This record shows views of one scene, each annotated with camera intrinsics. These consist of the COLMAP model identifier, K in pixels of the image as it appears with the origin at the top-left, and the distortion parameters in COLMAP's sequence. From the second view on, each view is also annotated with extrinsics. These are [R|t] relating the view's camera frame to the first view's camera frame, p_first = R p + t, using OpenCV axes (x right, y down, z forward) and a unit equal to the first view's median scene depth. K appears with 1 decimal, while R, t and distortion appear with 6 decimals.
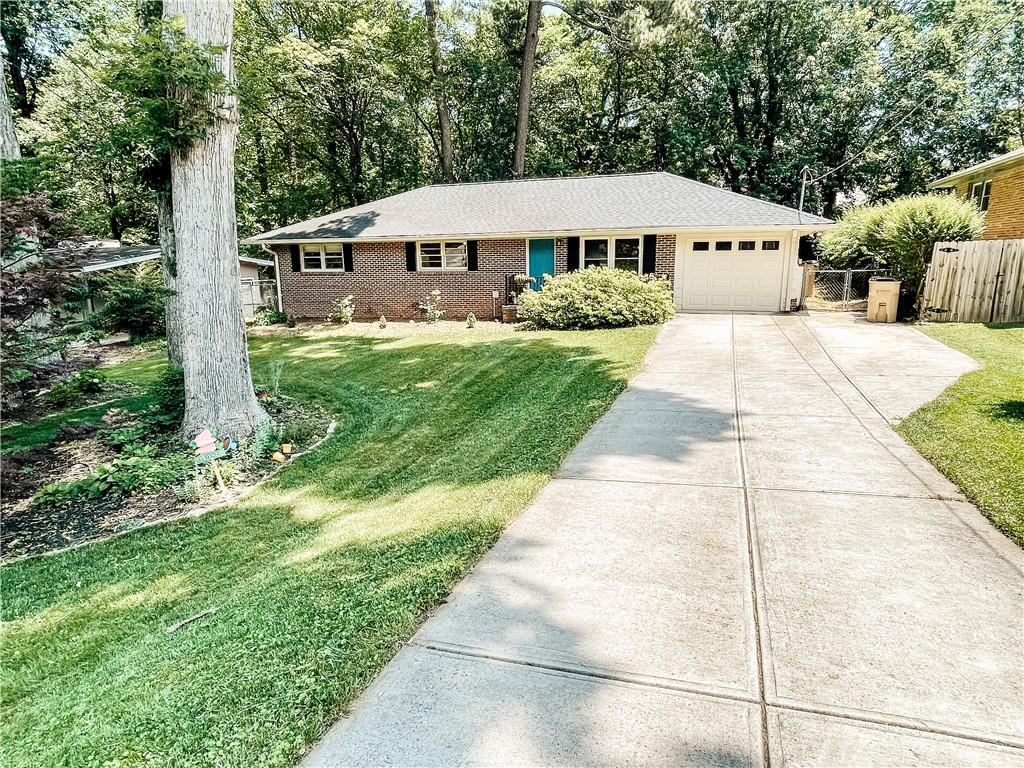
lens RADIAL K [[591.0, 0, 509.3], [0, 591.0, 387.4], [0, 0, 1]] dist [0.000654, -0.000234]
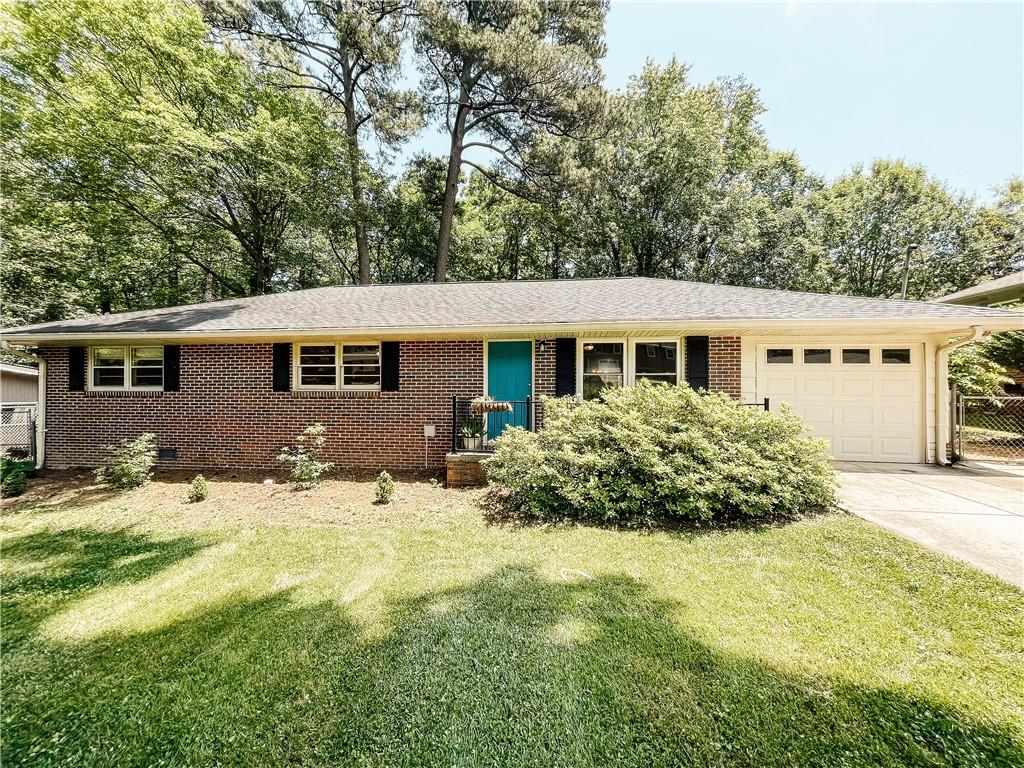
lens RADIAL K [[411.2, 0, 513.8], [0, 411.2, 391.2], [0, 0, 1]] dist [-0.000733, 0.000350]
pose [[0.971441, 0.018786, 0.236535, -0.038958], [0.033830, 0.975712, -0.216430, -0.104727], [-0.234856, 0.218251, 0.947211, 0.582908]]
